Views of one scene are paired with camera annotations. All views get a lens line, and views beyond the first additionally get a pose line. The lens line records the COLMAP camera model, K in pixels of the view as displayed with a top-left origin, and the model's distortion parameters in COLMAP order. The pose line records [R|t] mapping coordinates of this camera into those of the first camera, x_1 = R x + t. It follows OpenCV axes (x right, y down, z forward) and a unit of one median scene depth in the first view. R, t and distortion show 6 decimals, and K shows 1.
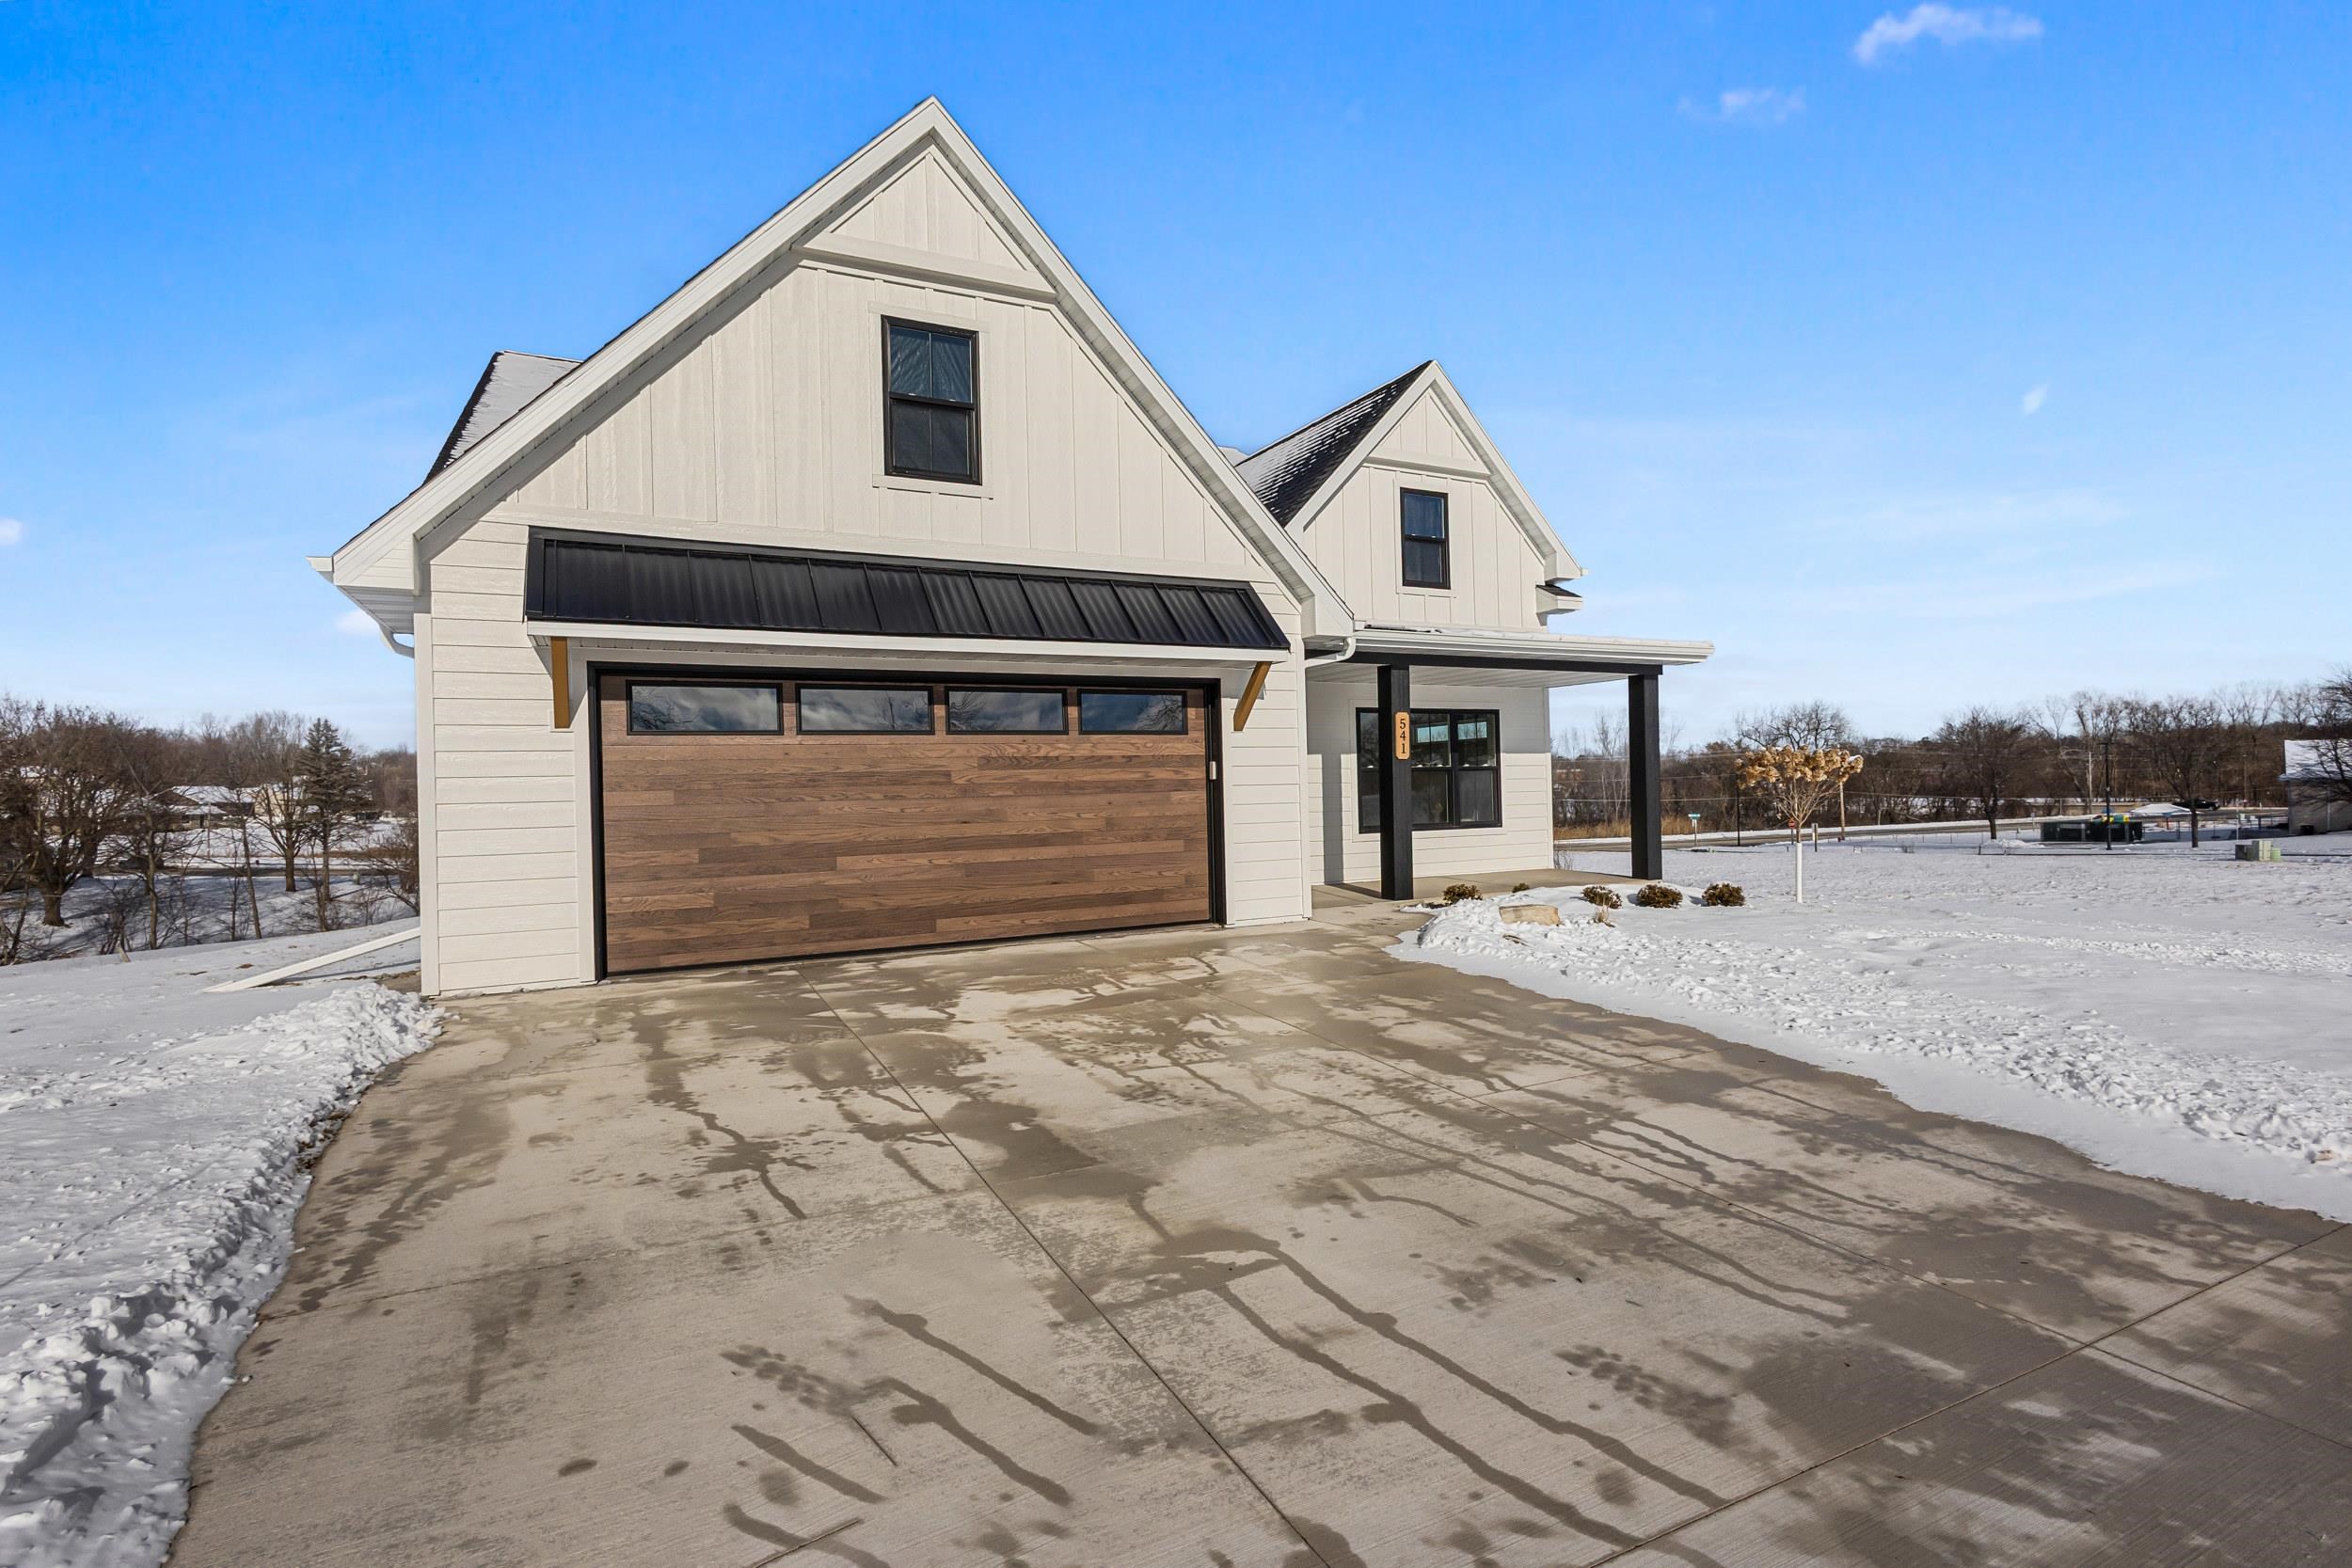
lens RADIAL K [[1119.1, 0, 1176.0], [0, 1119.1, 784.0], [0, 0, 1]] dist [0.004634, 0.000576]
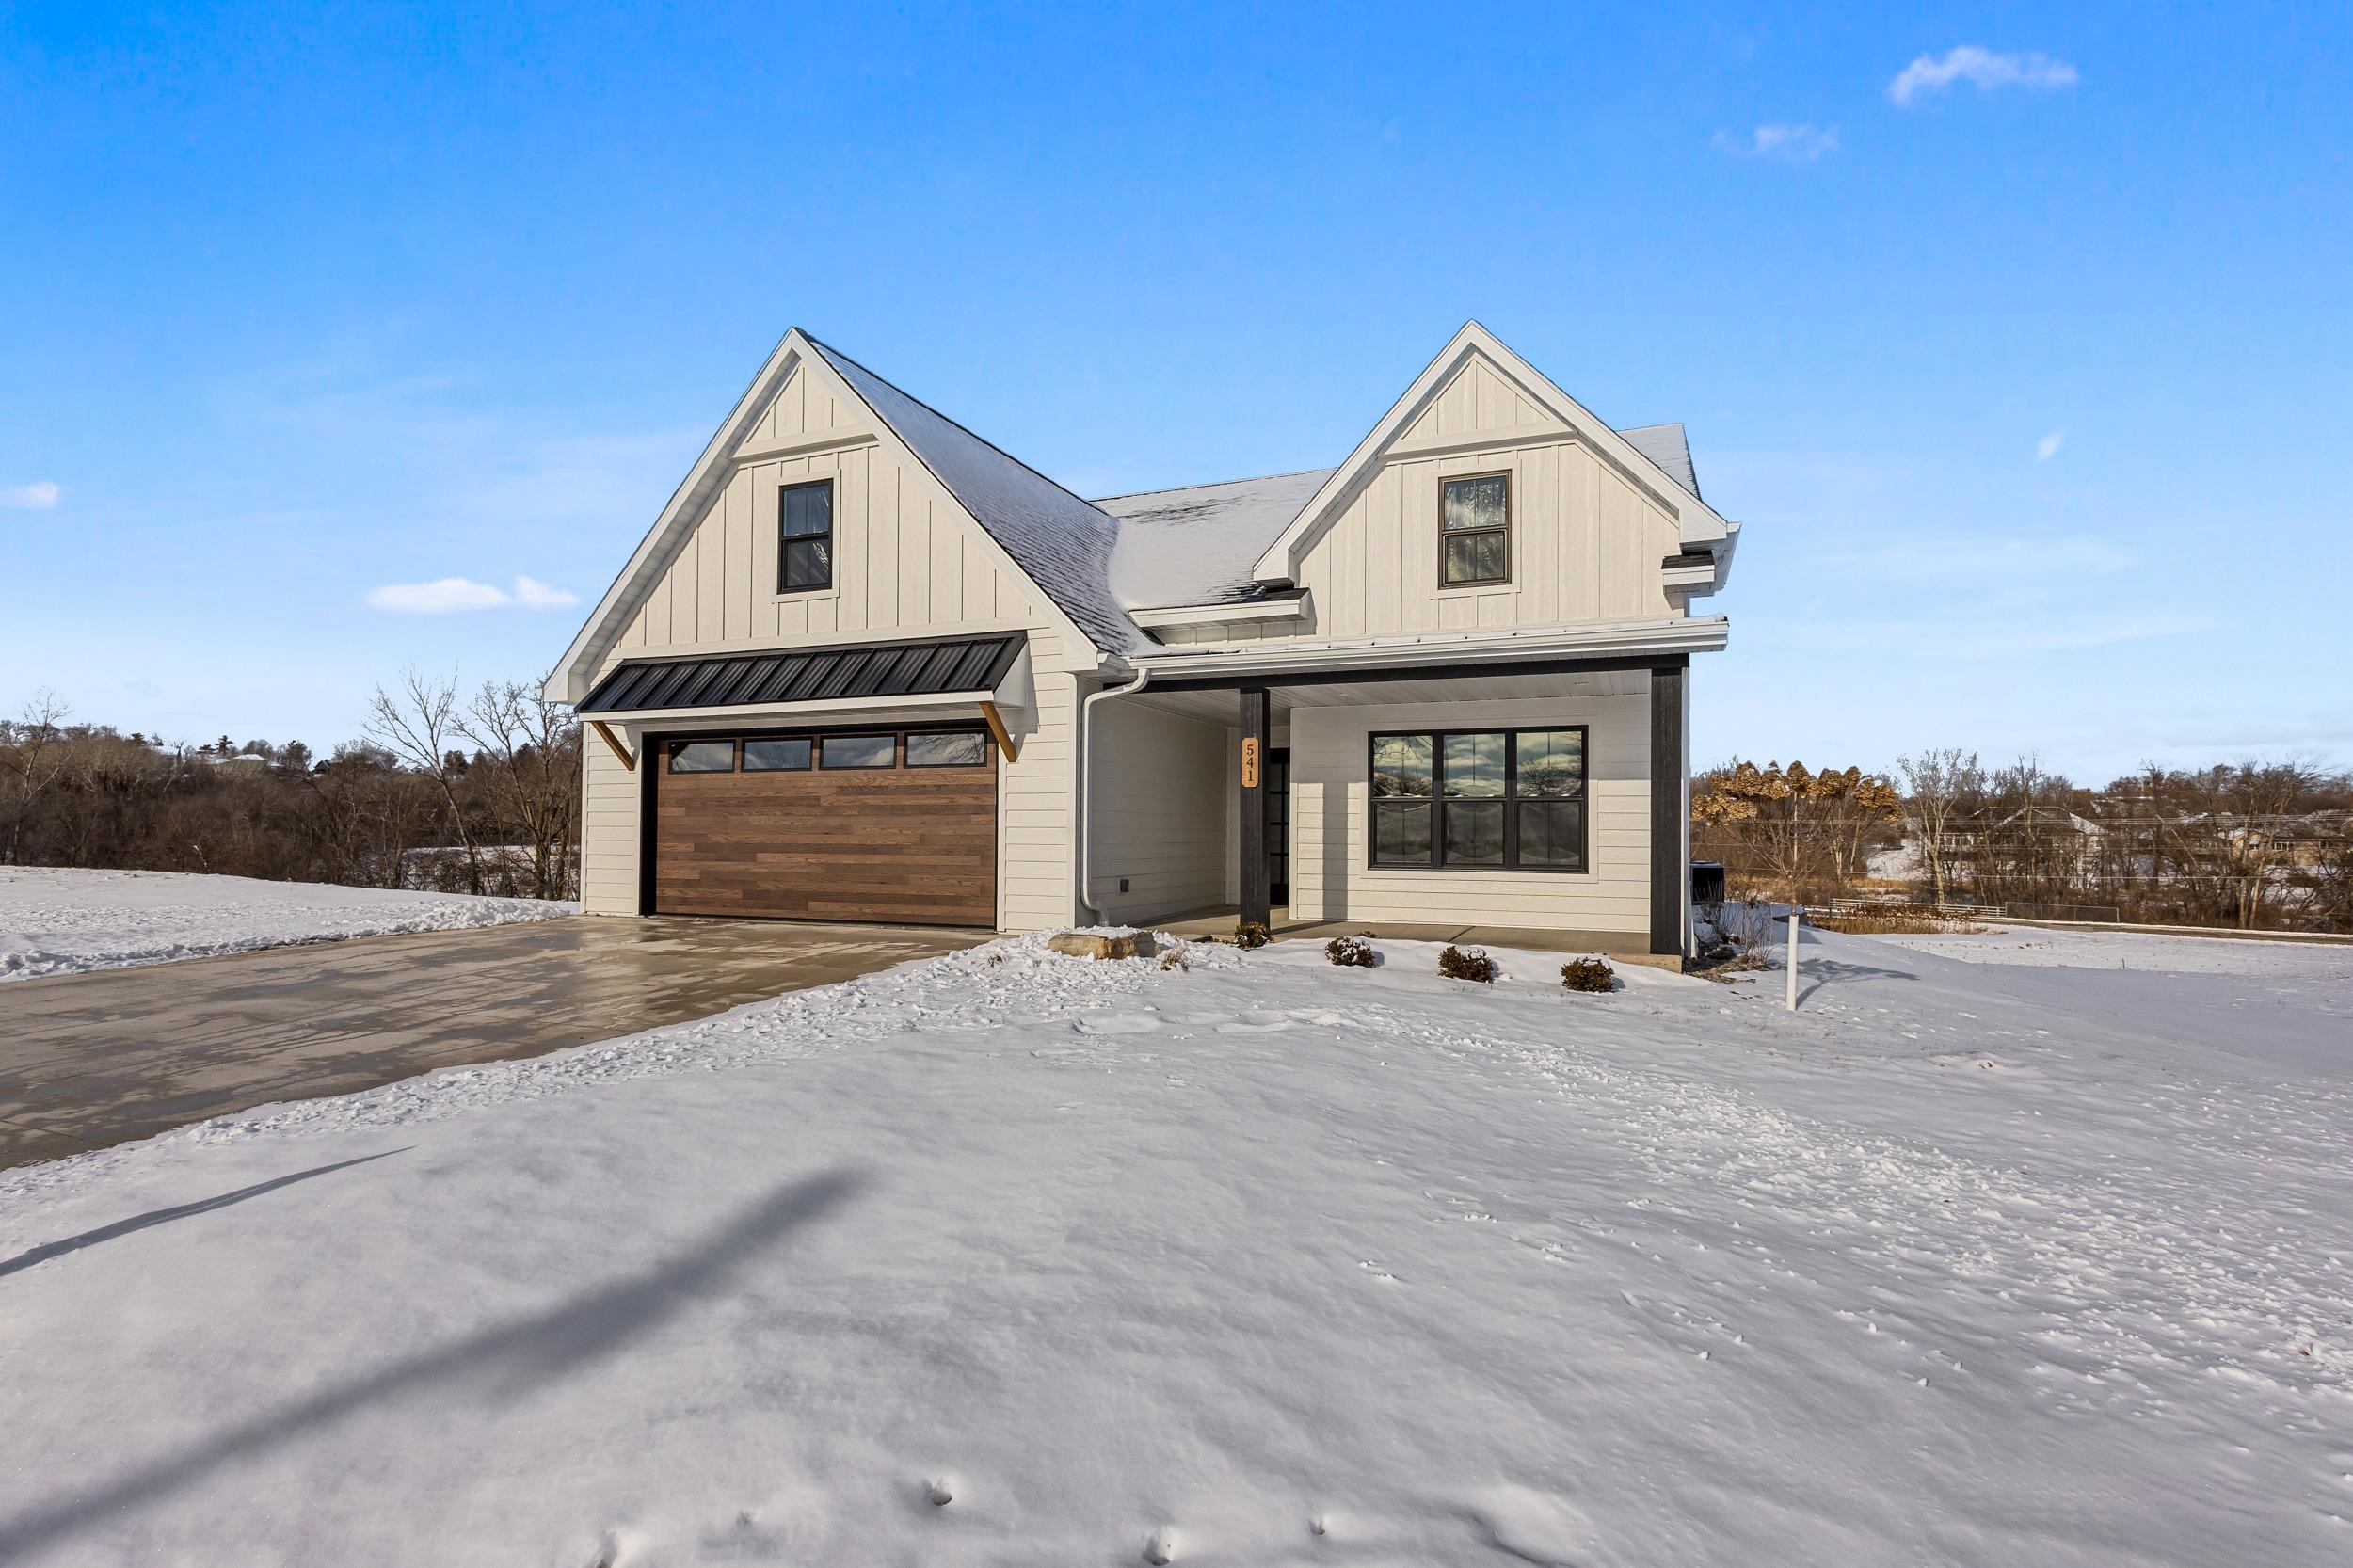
lens RADIAL K [[1105.9, 0, 1184.6], [0, 1105.9, 802.2], [0, 0, 1]] dist [0.003983, 0.000178]
pose [[0.644471, 0.005671, -0.764608, 1.125455], [-0.017399, 0.999822, -0.007250, -0.001995], [0.764431, 0.017976, 0.644455, 0.449736]]
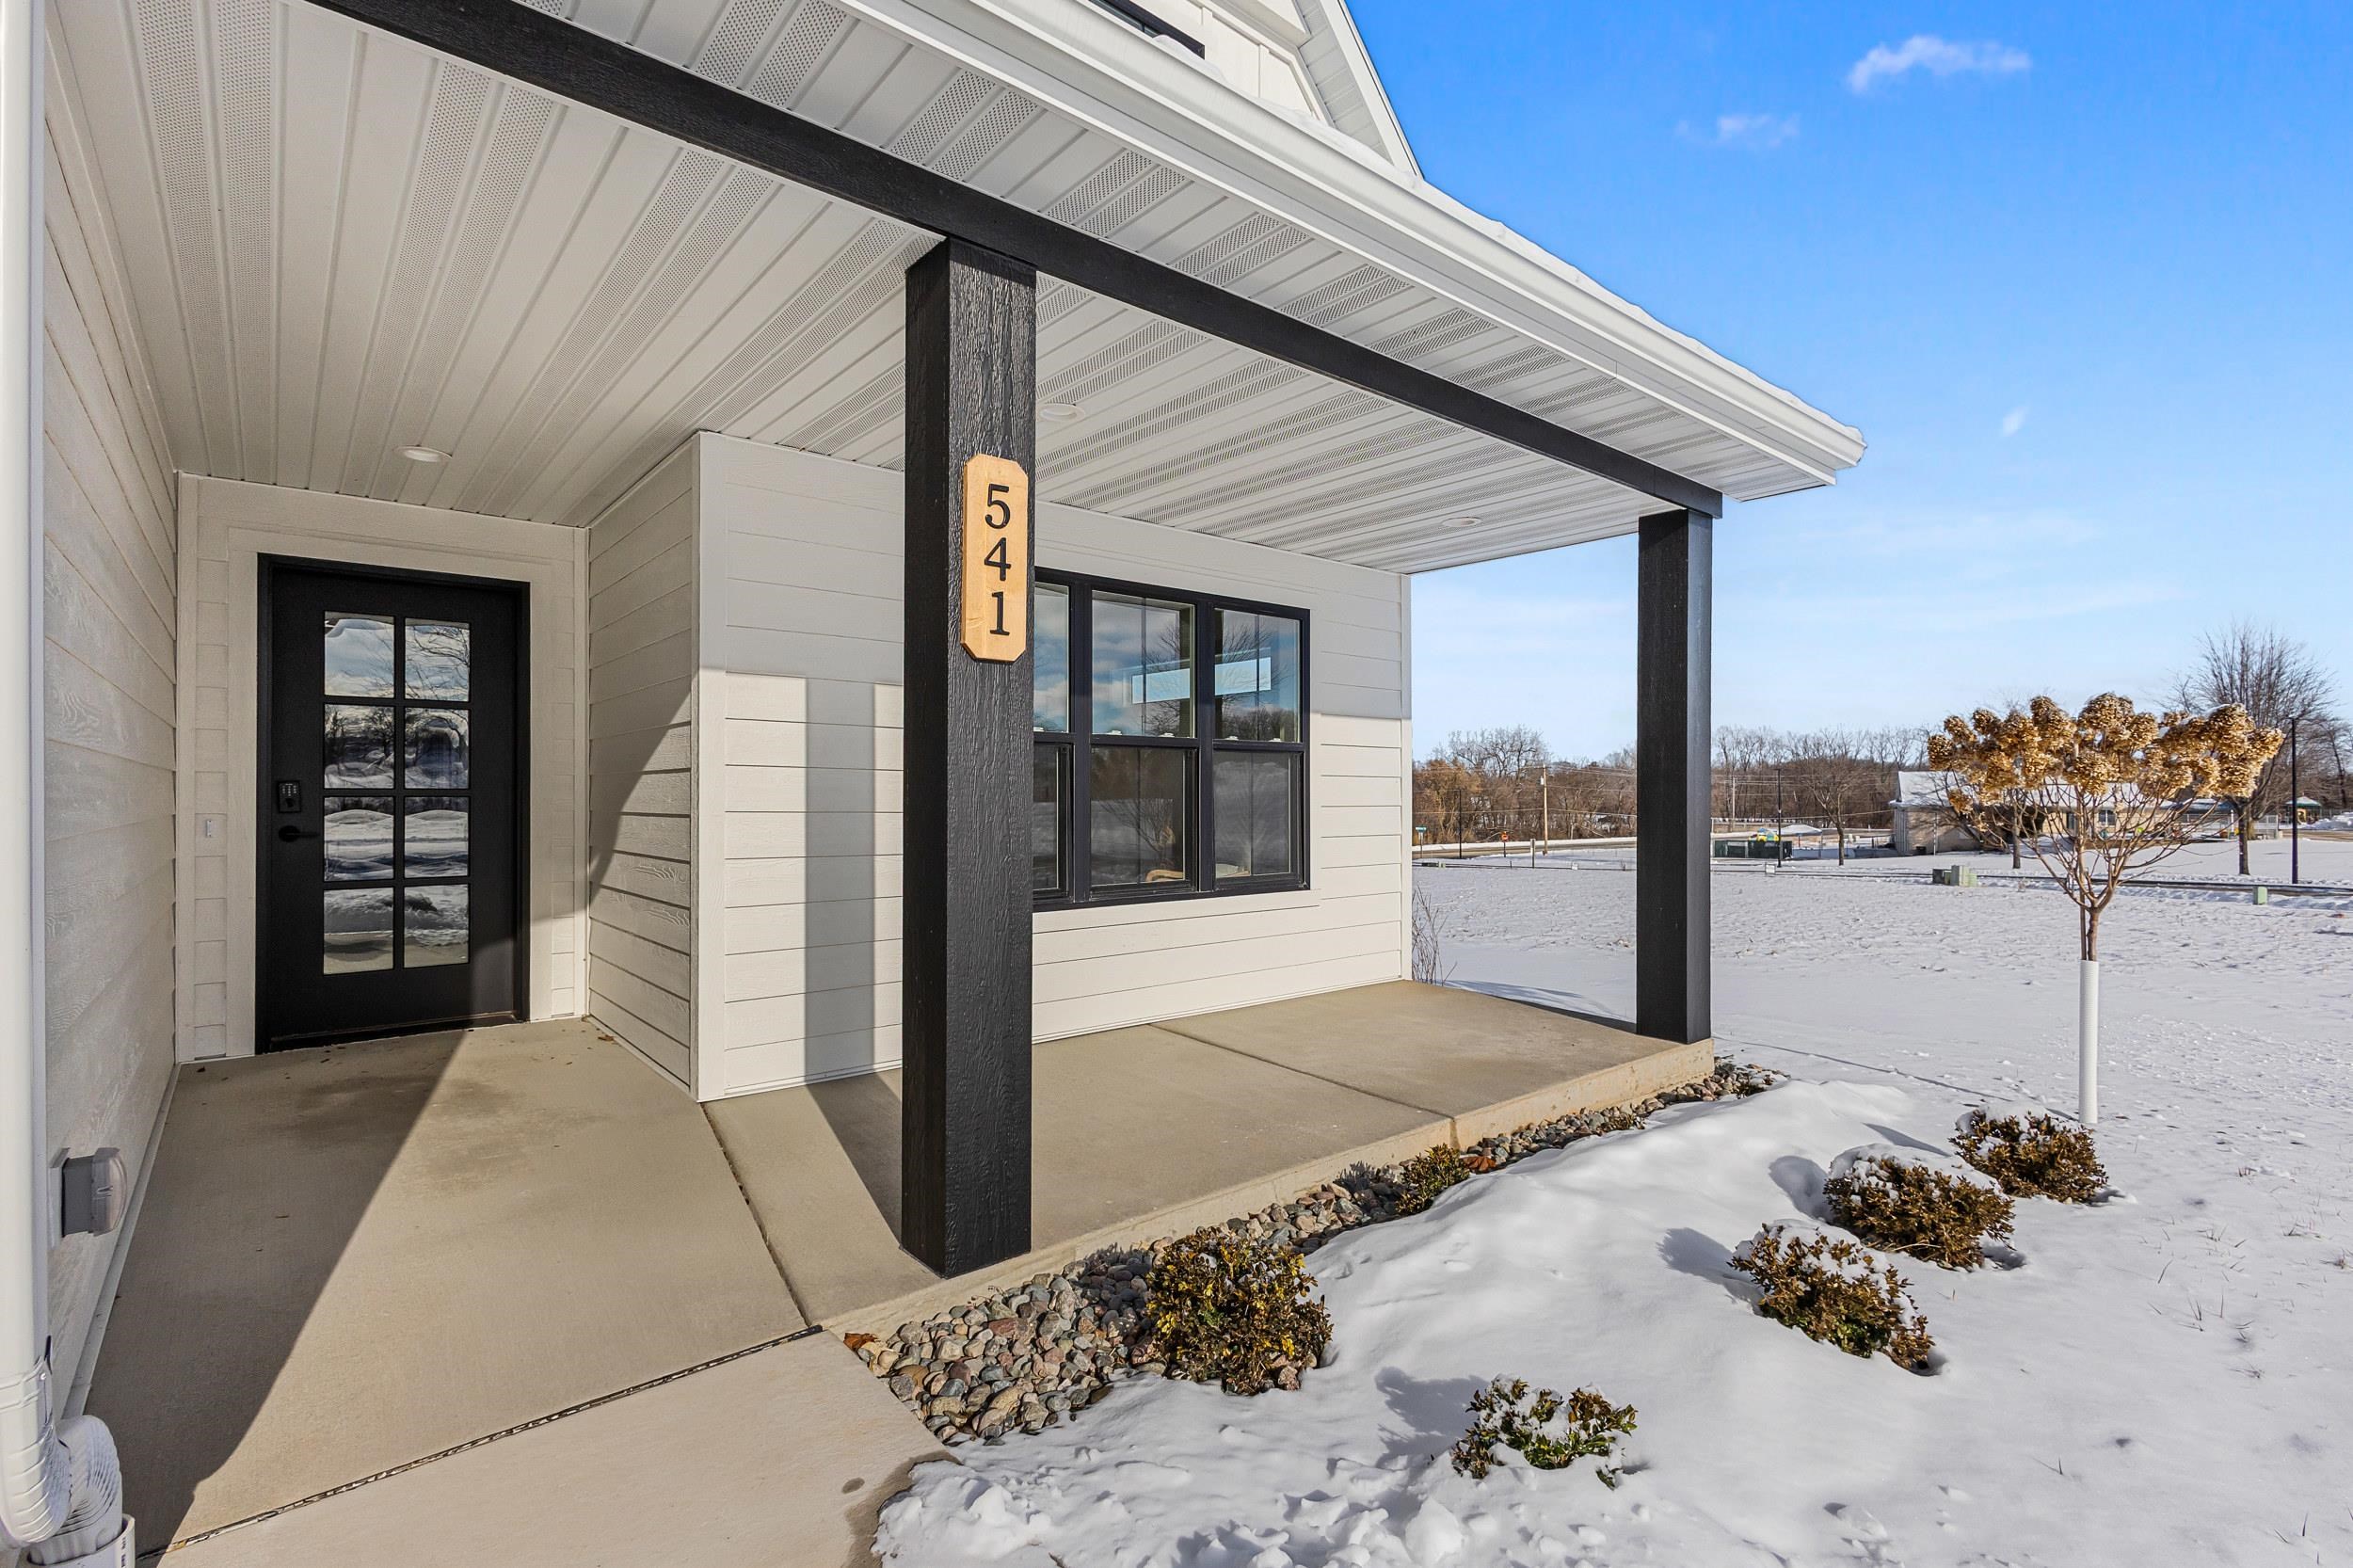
lens RADIAL K [[1080.3, 0, 1173.5], [0, 1080.3, 792.4], [0, 0, 1]] dist [0.012121, 0.000279]
pose [[0.975208, 0.023639, 0.220024, 0.242023], [-0.024229, 0.999706, -0.000020, 0.005466], [-0.219960, -0.005312, 0.975494, 0.985136]]
